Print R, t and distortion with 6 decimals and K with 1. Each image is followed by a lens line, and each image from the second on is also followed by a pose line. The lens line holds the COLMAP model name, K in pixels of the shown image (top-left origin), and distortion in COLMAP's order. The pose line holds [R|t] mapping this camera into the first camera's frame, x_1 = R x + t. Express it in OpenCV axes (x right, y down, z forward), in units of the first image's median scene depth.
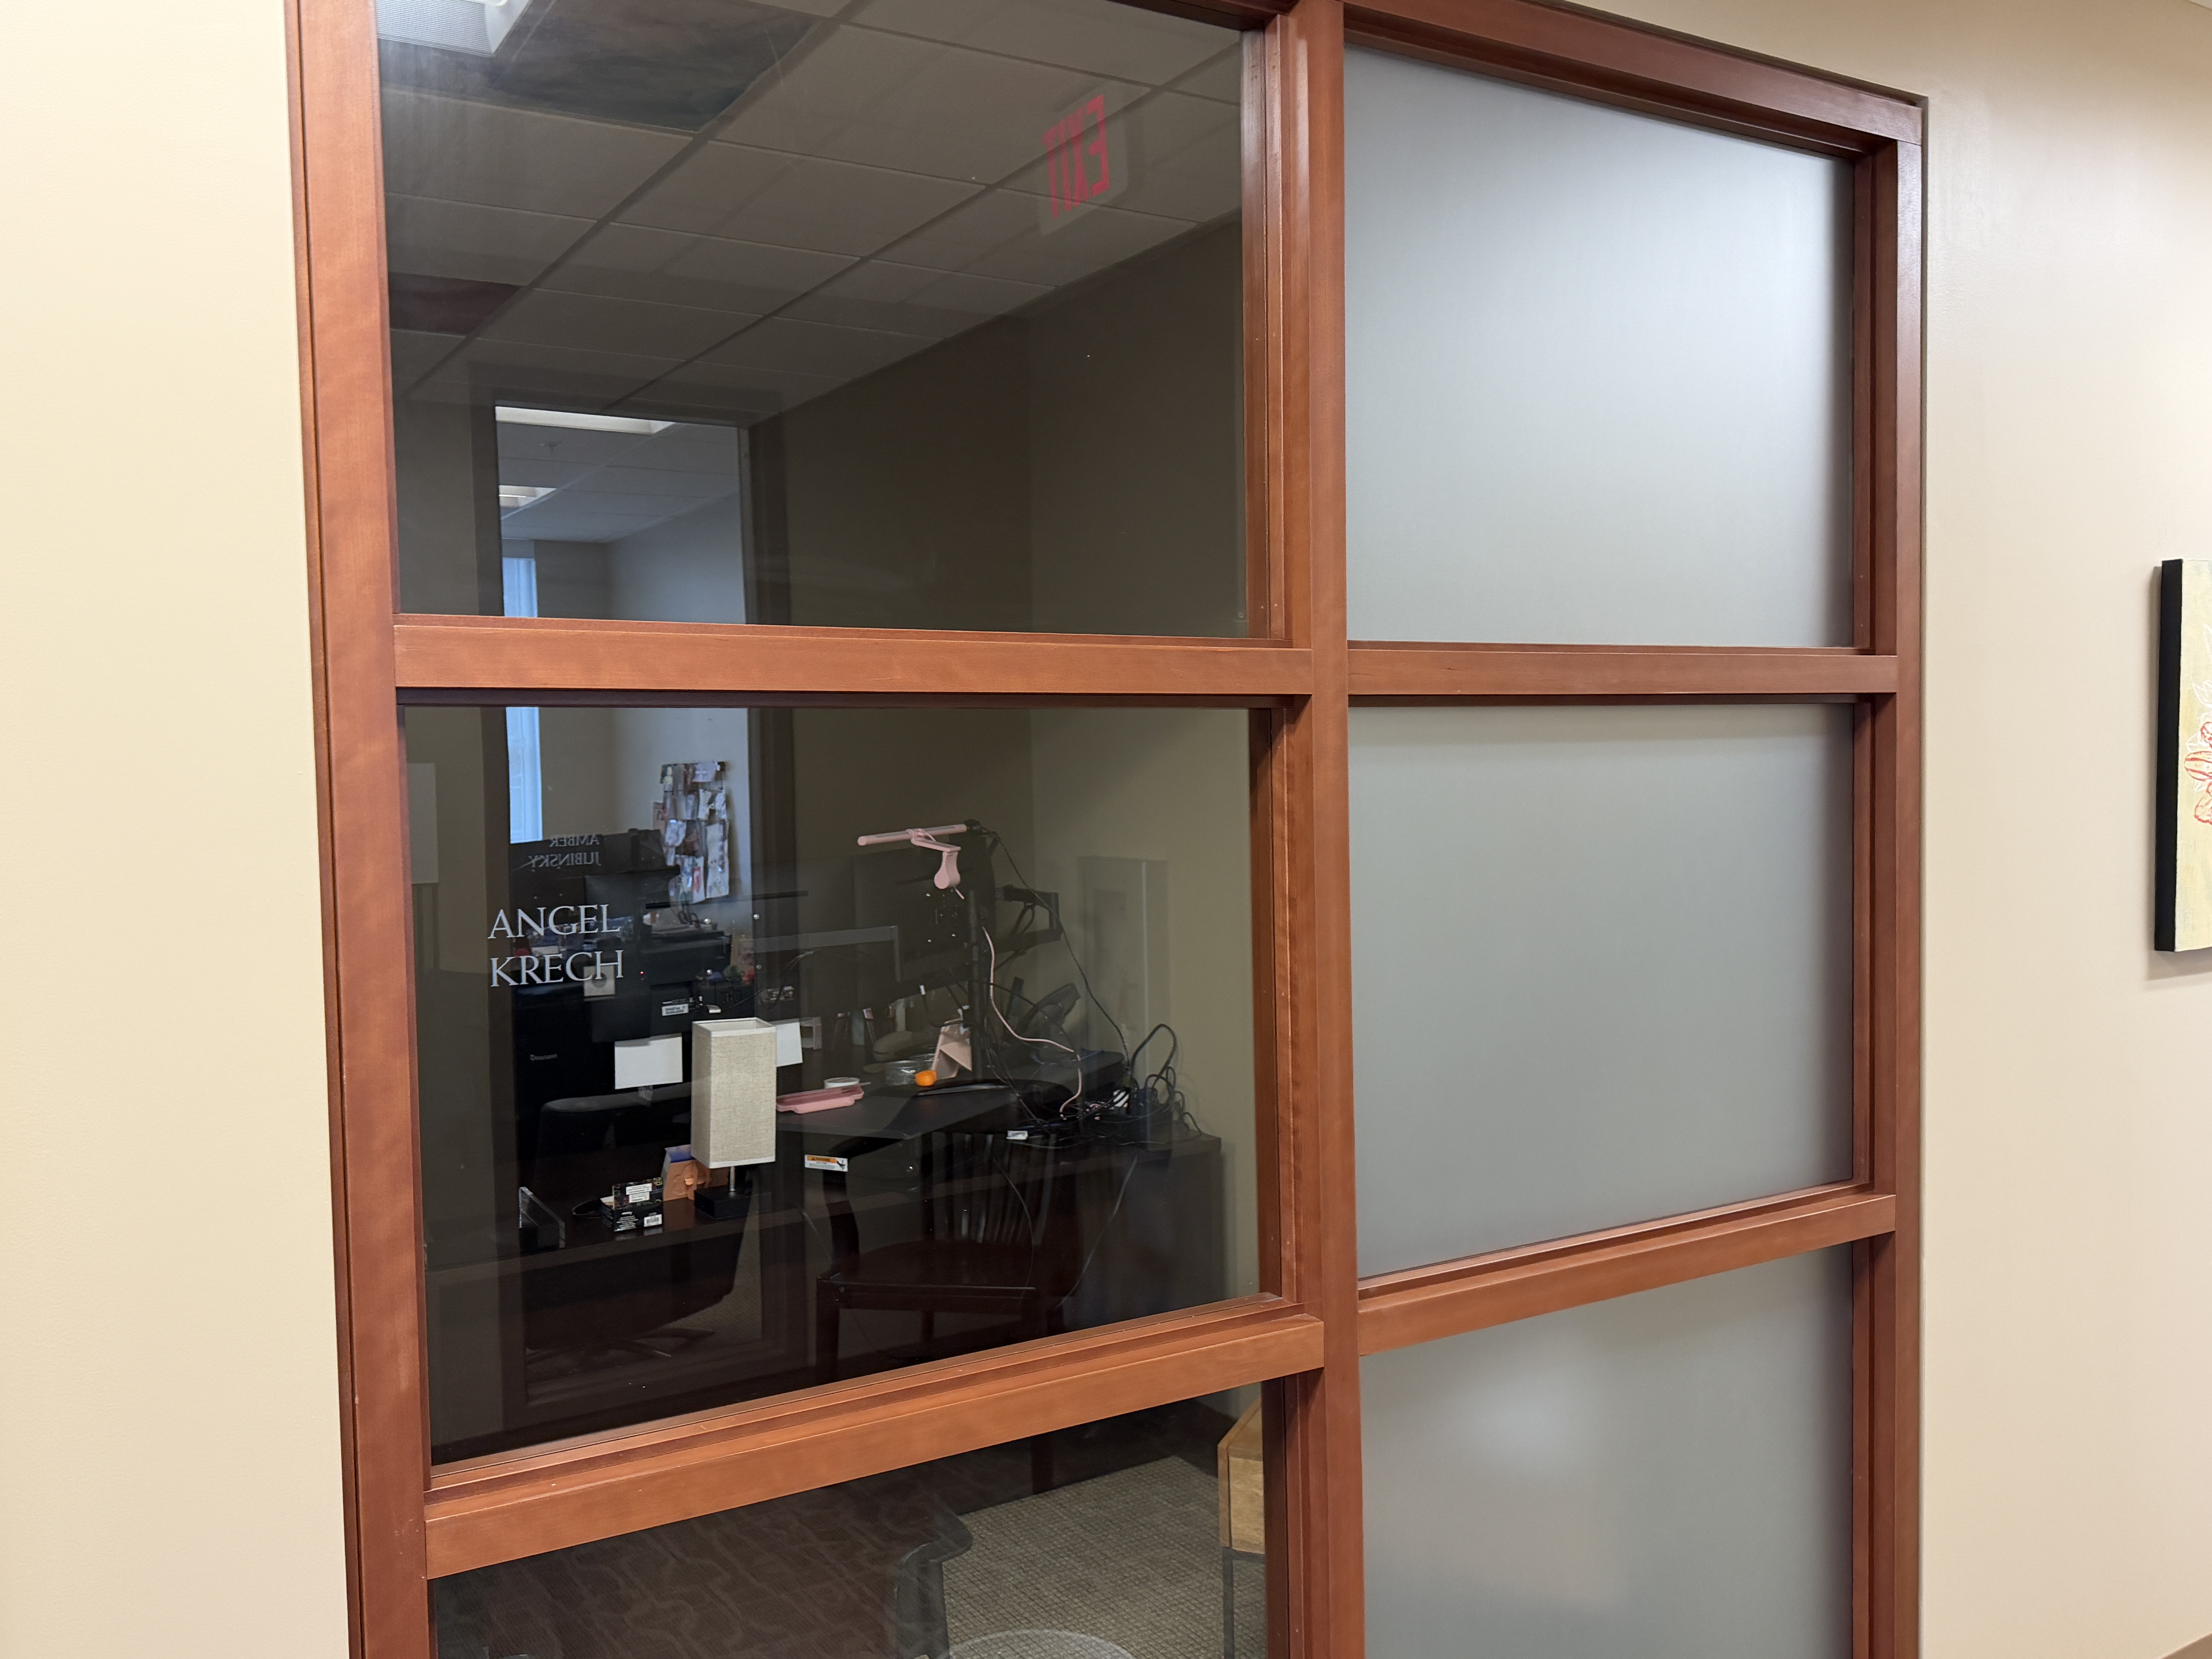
lens RADIAL K [[1986.6, 0, 1103.2], [0, 1986.6, 771.7], [0, 0, 1]] dist [0.070079, -0.094193]
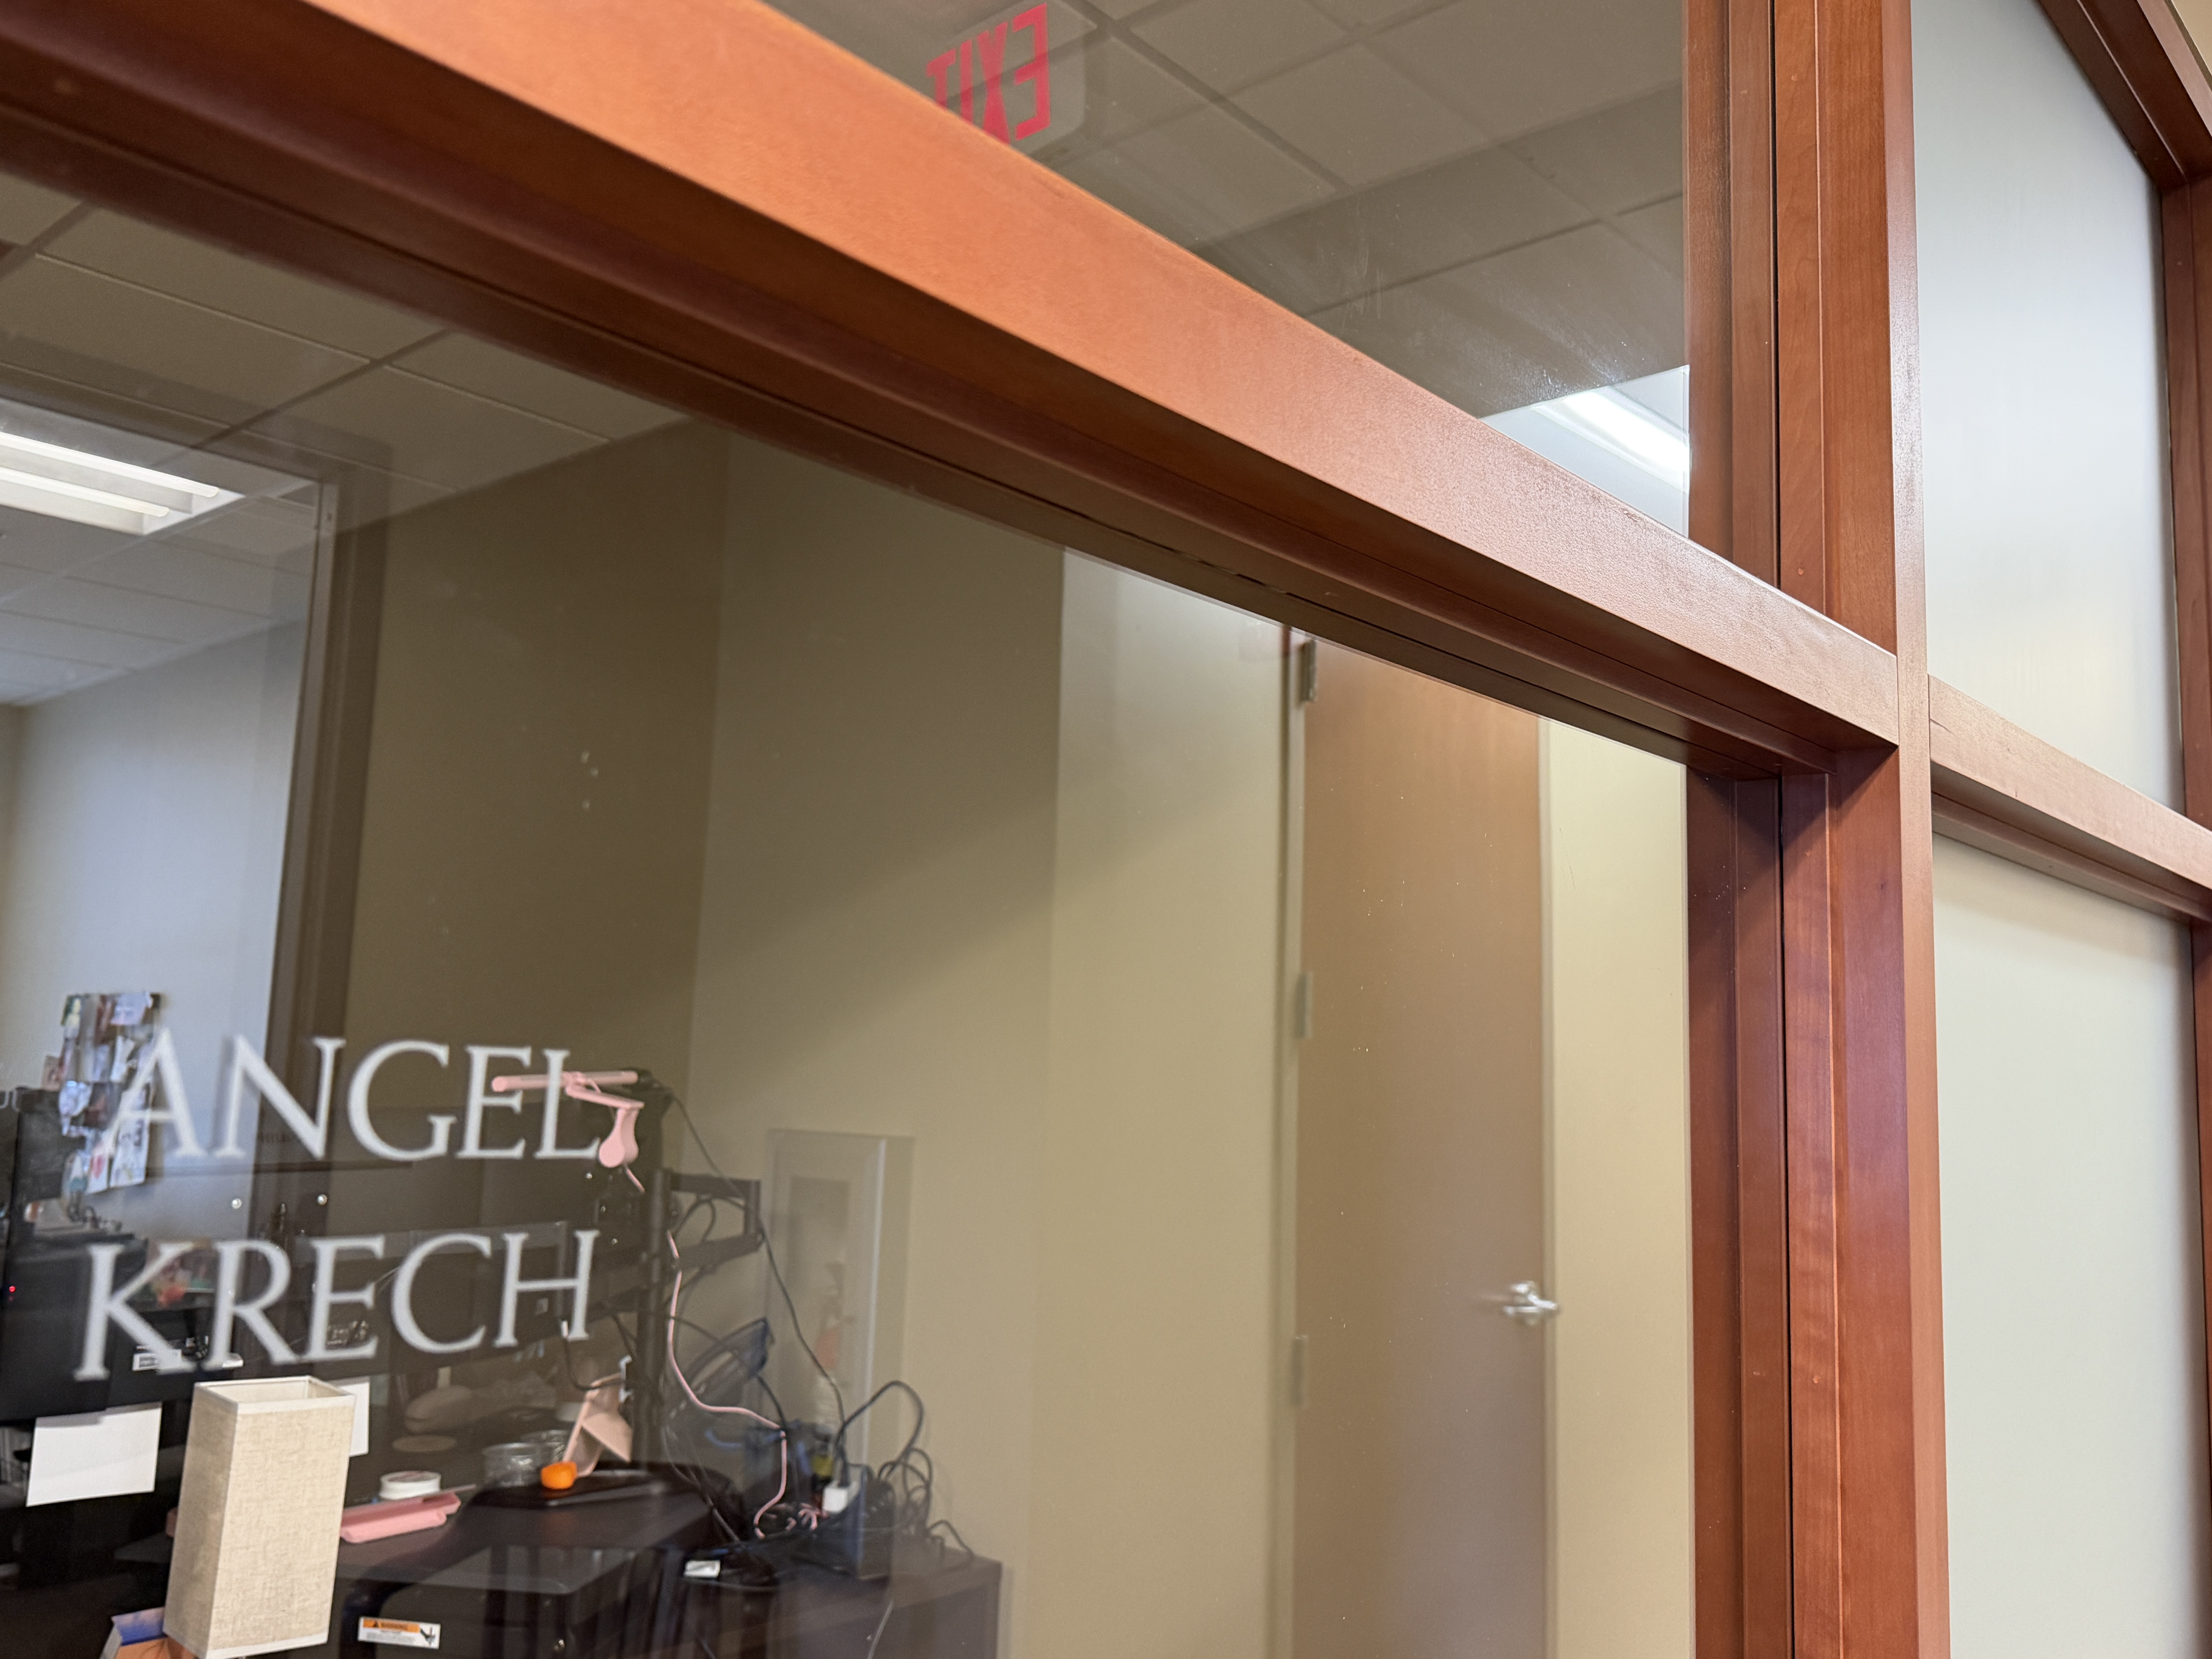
lens RADIAL K [[1986.6, 0, 1103.2], [0, 1986.6, 771.7], [0, 0, 1]] dist [0.070079, -0.094193]
pose [[0.959867, 0.090085, 0.265592, -0.110852], [-0.047305, 0.985444, -0.163286, 0.030582], [-0.276436, 0.144169, 0.950157, 0.316370]]
